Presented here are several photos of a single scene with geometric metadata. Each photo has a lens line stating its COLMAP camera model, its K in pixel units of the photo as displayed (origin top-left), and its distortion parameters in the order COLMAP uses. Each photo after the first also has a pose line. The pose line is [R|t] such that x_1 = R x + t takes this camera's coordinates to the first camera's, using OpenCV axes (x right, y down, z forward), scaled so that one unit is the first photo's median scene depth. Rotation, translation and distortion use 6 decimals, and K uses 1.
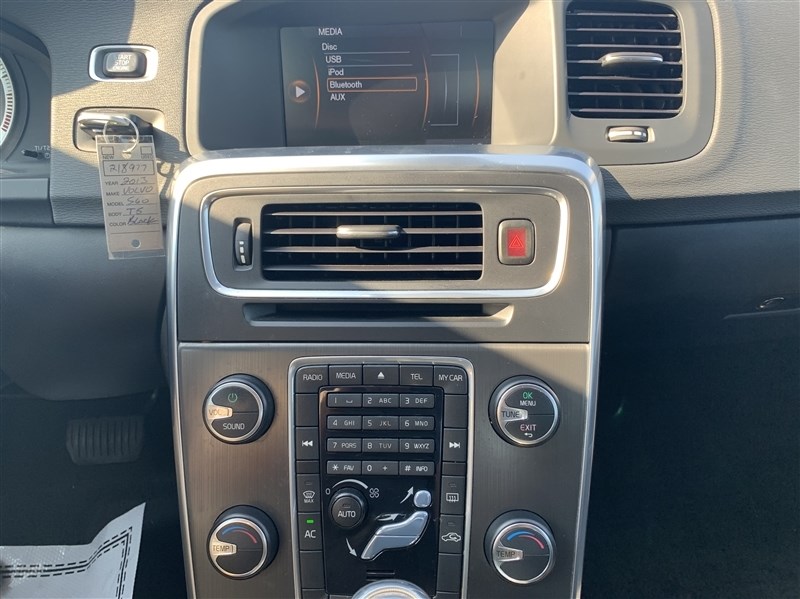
lens RADIAL K [[613.4, 0, 395.5], [0, 613.4, 299.1], [0, 0, 1]] dist [0.009881, -0.018603]
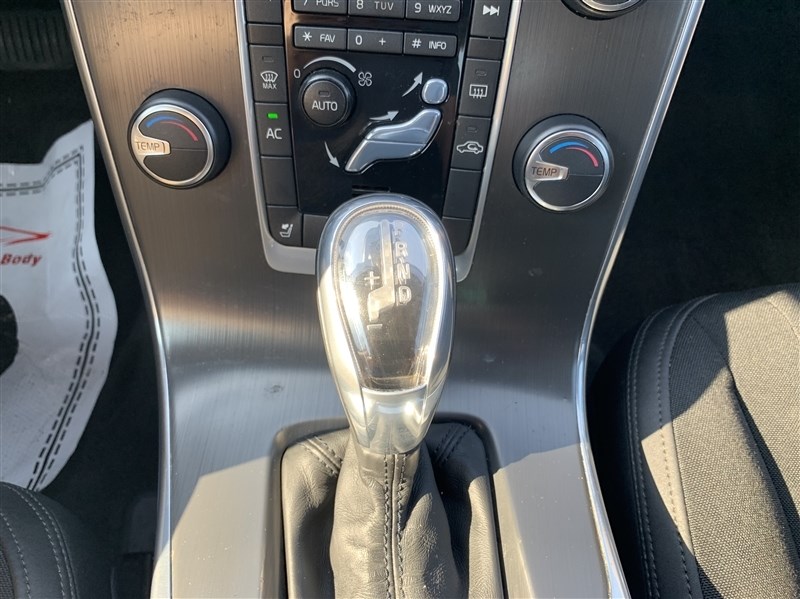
lens RADIAL K [[613.4, 0, 399.0], [0, 613.4, 297.9], [0, 0, 1]] dist [0.009881, -0.018603]
pose [[0.998354, 0.038231, 0.042753, -0.016949], [-0.054883, 0.853270, 0.518574, 0.167441], [-0.016654, -0.520067, 0.853963, 0.289802]]
